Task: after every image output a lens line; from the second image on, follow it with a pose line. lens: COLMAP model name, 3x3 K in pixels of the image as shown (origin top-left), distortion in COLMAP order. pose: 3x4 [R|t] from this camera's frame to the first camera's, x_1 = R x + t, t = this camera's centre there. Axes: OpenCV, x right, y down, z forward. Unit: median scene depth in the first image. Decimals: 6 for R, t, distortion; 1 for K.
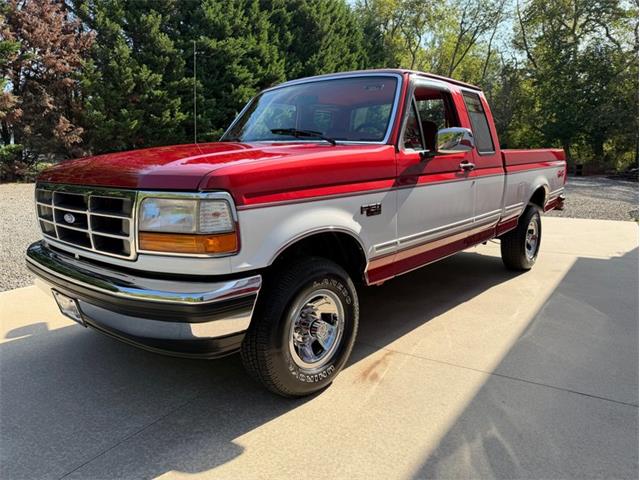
lens RADIAL K [[465.5, 0, 313.1], [0, 465.5, 243.6], [0, 0, 1]] dist [0.022333, -0.033414]
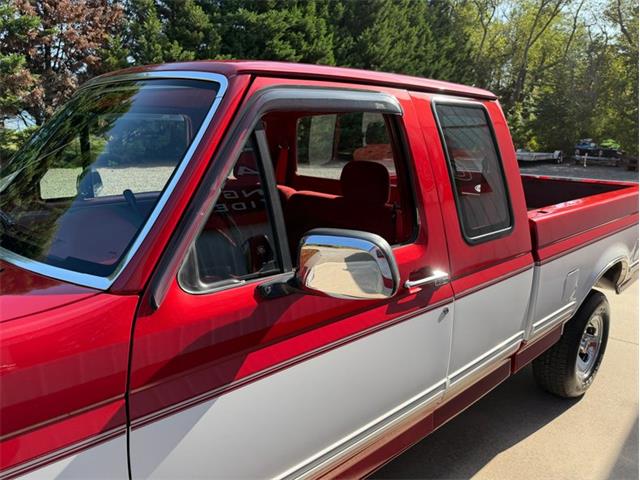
lens RADIAL K [[465.5, 0, 307.4], [0, 465.5, 247.4], [0, 0, 1]] dist [0.022333, -0.033414]
pose [[0.989143, 0.057682, -0.135161, 0.166691], [-0.050505, 0.997156, 0.055938, -0.131367], [0.138003, -0.048504, 0.989243, 0.330901]]
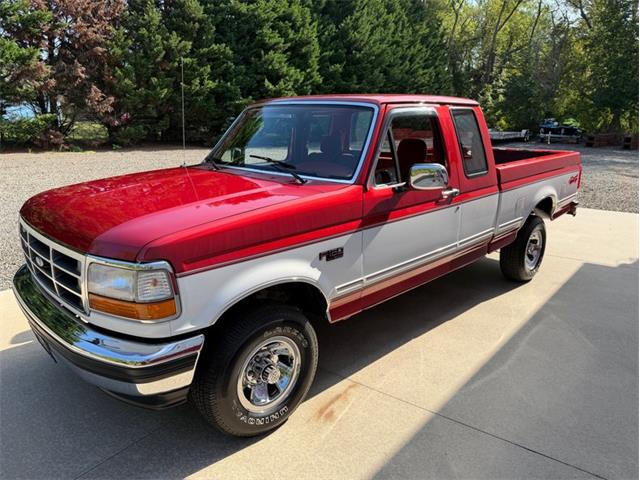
lens RADIAL K [[465.5, 0, 310.4], [0, 465.5, 244.5], [0, 0, 1]] dist [0.022333, -0.033414]
pose [[0.996401, 0.032941, -0.078106, 0.070918], [-0.026342, 0.996112, 0.084062, -0.080184], [0.080572, -0.081702, 0.993395, -0.002071]]
